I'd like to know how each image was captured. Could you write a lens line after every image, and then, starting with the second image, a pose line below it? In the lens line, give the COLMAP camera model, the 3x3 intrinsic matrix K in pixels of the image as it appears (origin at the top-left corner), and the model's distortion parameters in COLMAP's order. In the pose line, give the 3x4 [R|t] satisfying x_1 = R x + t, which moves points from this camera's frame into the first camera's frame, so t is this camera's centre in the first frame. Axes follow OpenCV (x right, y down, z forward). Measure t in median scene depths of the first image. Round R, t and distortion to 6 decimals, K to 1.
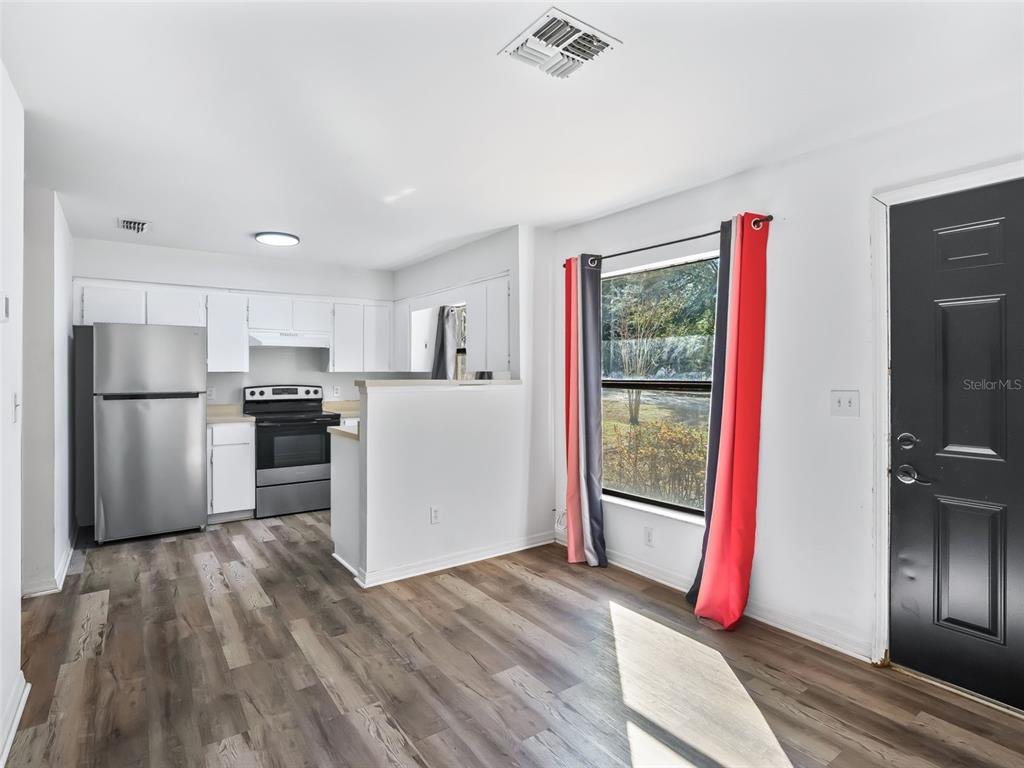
lens RADIAL K [[563.2, 0, 501.0], [0, 563.2, 383.1], [0, 0, 1]] dist [-0.030439, 0.011915]
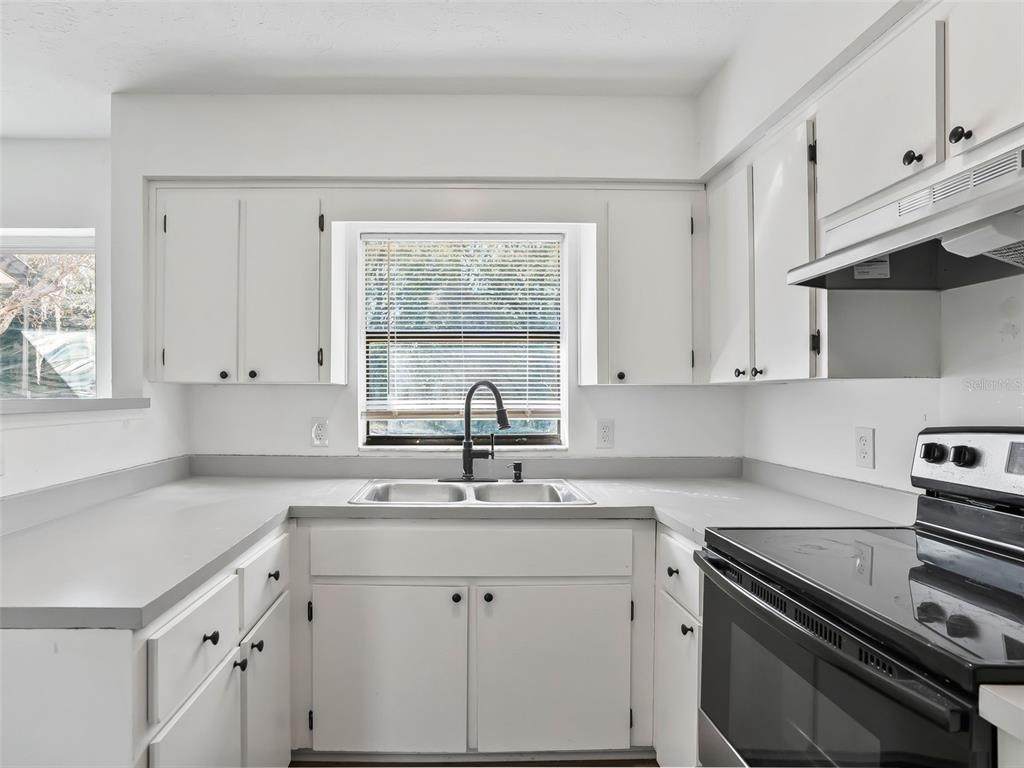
lens RADIAL K [[563.2, 0, 477.2], [0, 563.2, 394.8], [0, 0, 1]] dist [-0.030439, 0.011915]
pose [[-0.551156, 0.008198, -0.834362, -0.132299], [-0.006470, 0.999880, 0.014098, -0.011385], [0.834377, 0.013169, -0.551037, 1.055144]]
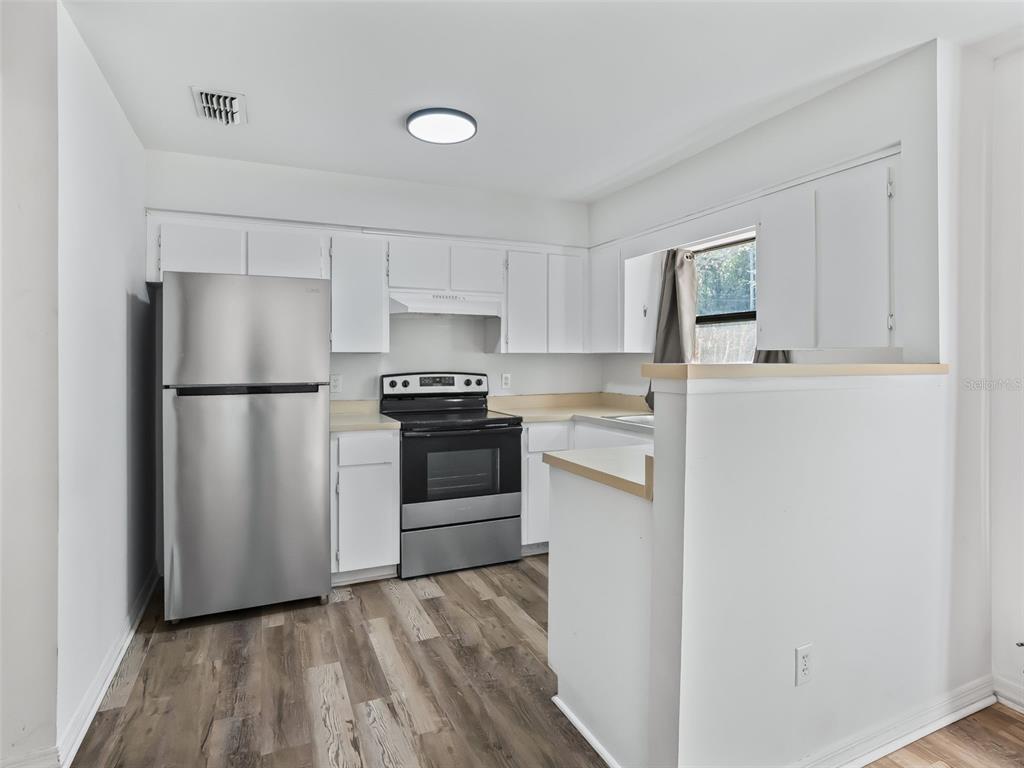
lens RADIAL K [[563.2, 0, 487.3], [0, 563.2, 368.6], [0, 0, 1]] dist [-0.030439, 0.011915]
pose [[0.977426, 0.003035, -0.211258, -0.204231], [-0.003403, 0.999993, -0.001378, 0.000020], [0.211252, 0.002066, 0.977429, 0.388347]]
